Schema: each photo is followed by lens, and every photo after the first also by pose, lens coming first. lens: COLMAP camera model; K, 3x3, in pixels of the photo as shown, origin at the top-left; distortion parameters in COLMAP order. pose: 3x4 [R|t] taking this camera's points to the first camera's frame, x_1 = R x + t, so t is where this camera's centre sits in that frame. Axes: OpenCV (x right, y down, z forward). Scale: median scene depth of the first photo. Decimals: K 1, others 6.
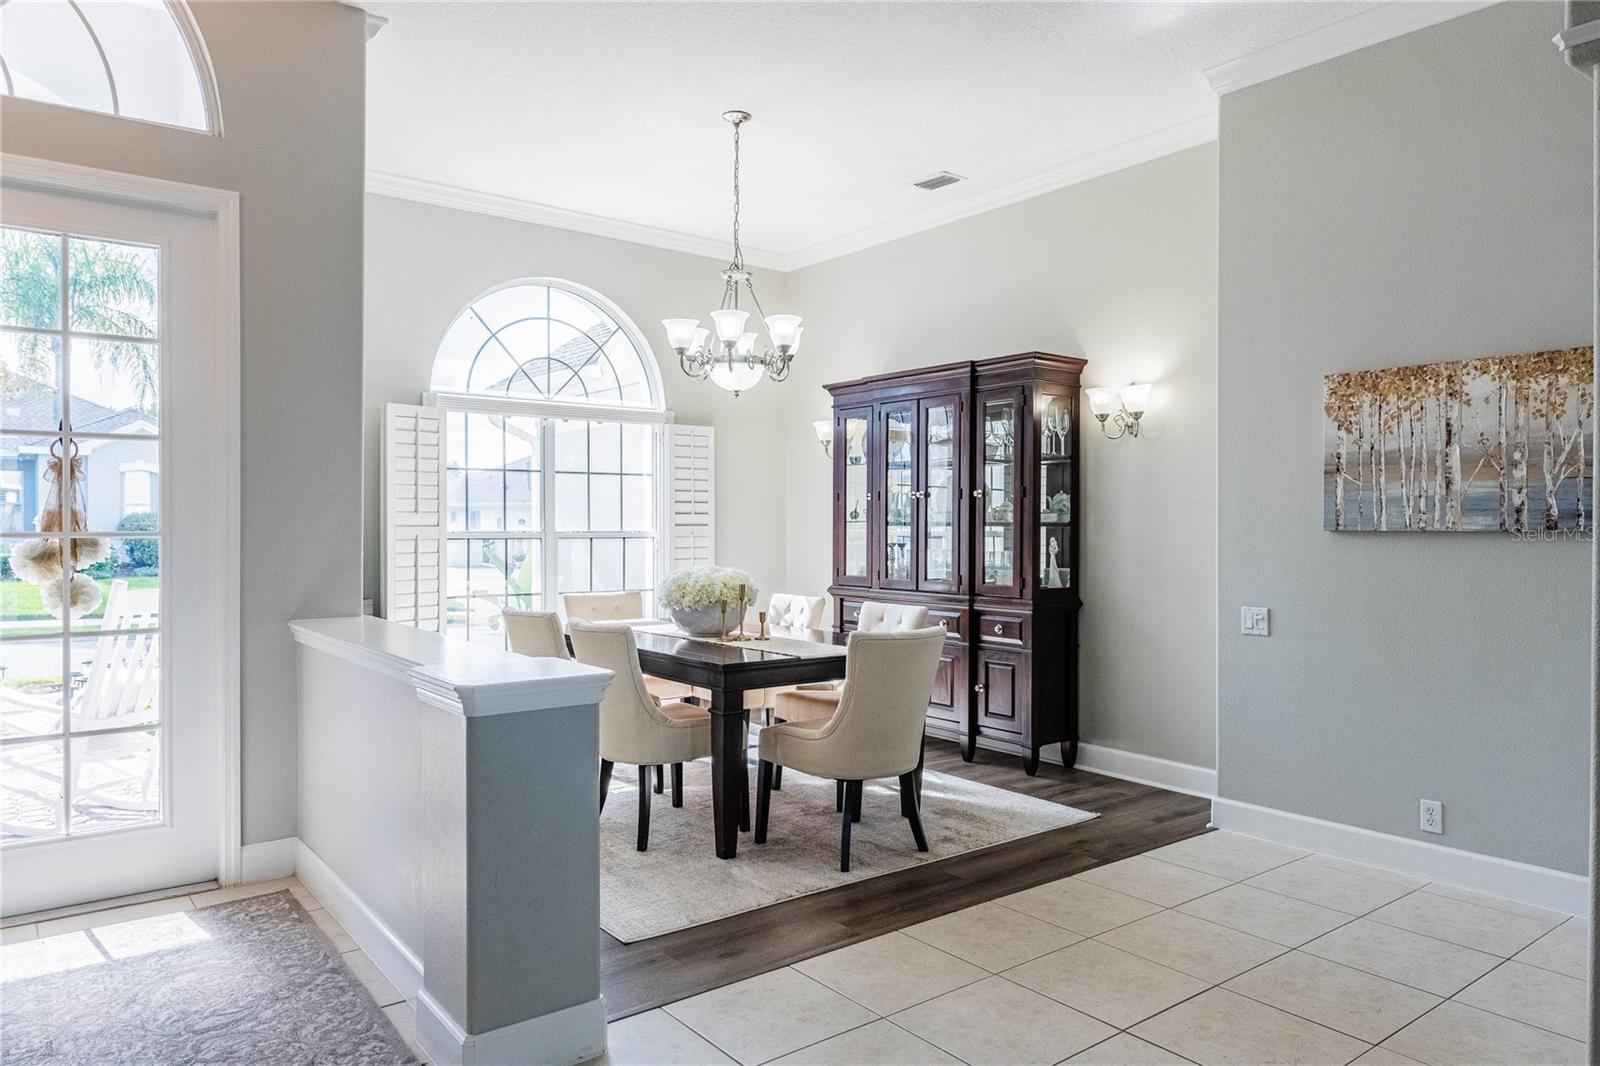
lens RADIAL K [[1066.2, 0, 796.9], [0, 1066.2, 530.6], [0, 0, 1]] dist [0.003192, 0.000656]
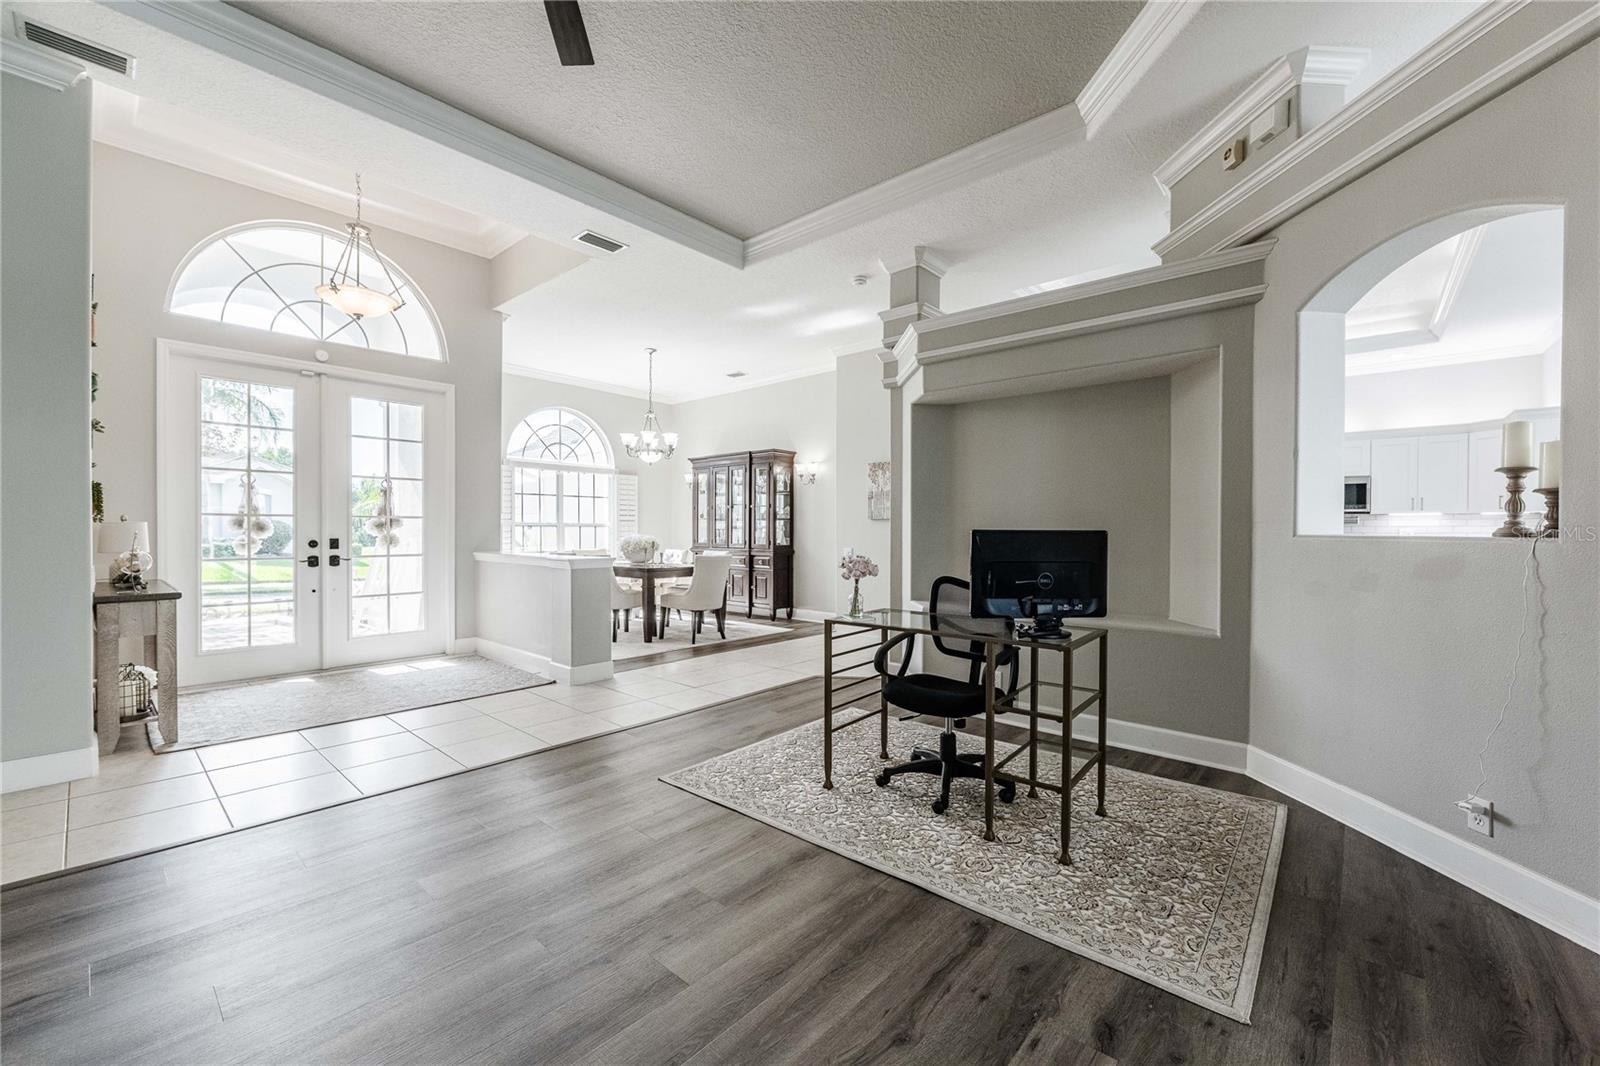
lens RADIAL K [[636.7, 0, 791.6], [0, 636.7, 537.5], [0, 0, 1]] dist [-0.009944, 0.000185]
pose [[0.984132, -0.000570, 0.177438, 0.002433], [-0.000317, 0.999988, 0.004972, 0.028727], [-0.177439, -0.004950, 0.984119, -0.432704]]
